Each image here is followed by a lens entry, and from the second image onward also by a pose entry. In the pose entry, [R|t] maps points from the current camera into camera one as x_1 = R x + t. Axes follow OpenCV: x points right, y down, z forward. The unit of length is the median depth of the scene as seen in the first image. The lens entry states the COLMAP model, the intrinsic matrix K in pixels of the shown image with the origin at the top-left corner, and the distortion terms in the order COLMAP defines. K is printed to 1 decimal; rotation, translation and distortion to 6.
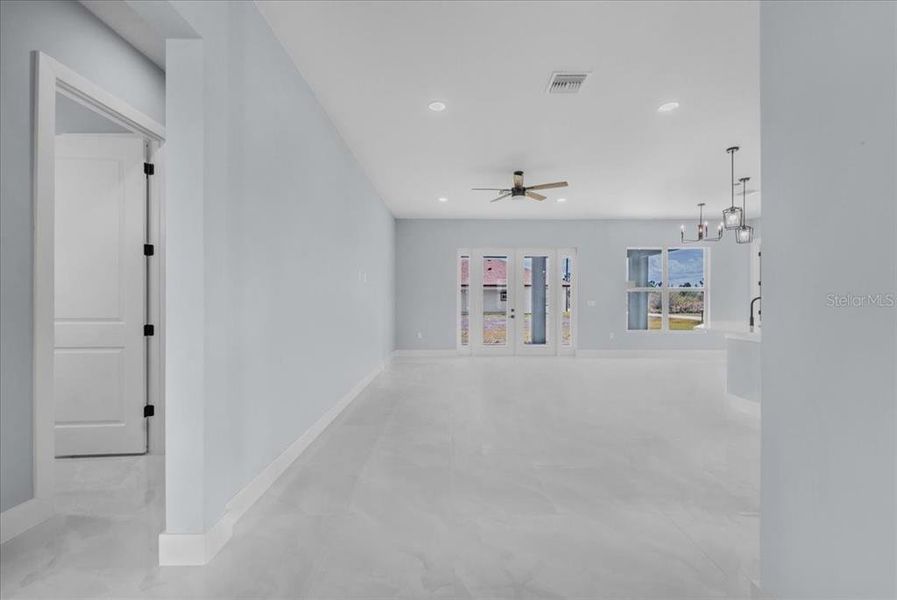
lens RADIAL K [[362.9, 0, 445.8], [0, 362.9, 303.0], [0, 0, 1]] dist [-0.000071, -0.000088]
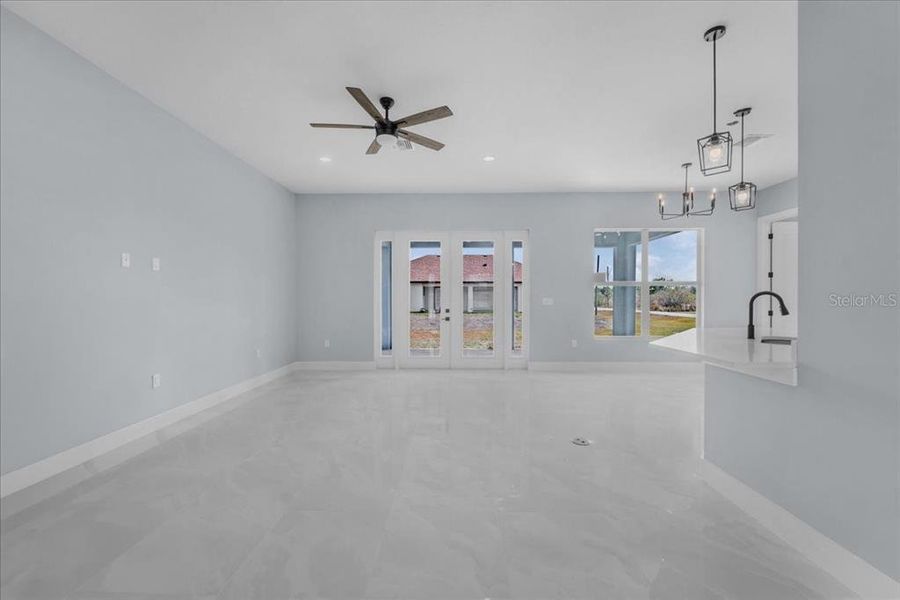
lens RADIAL K [[368.5, 0, 451.1], [0, 368.5, 298.4], [0, 0, 1]] dist [0.023379, -0.000018]
pose [[0.999924, 0.003212, -0.011903, 0.206262], [-0.003303, 0.999966, -0.007590, -0.000015], [0.011878, 0.007629, 0.999900, 0.215903]]
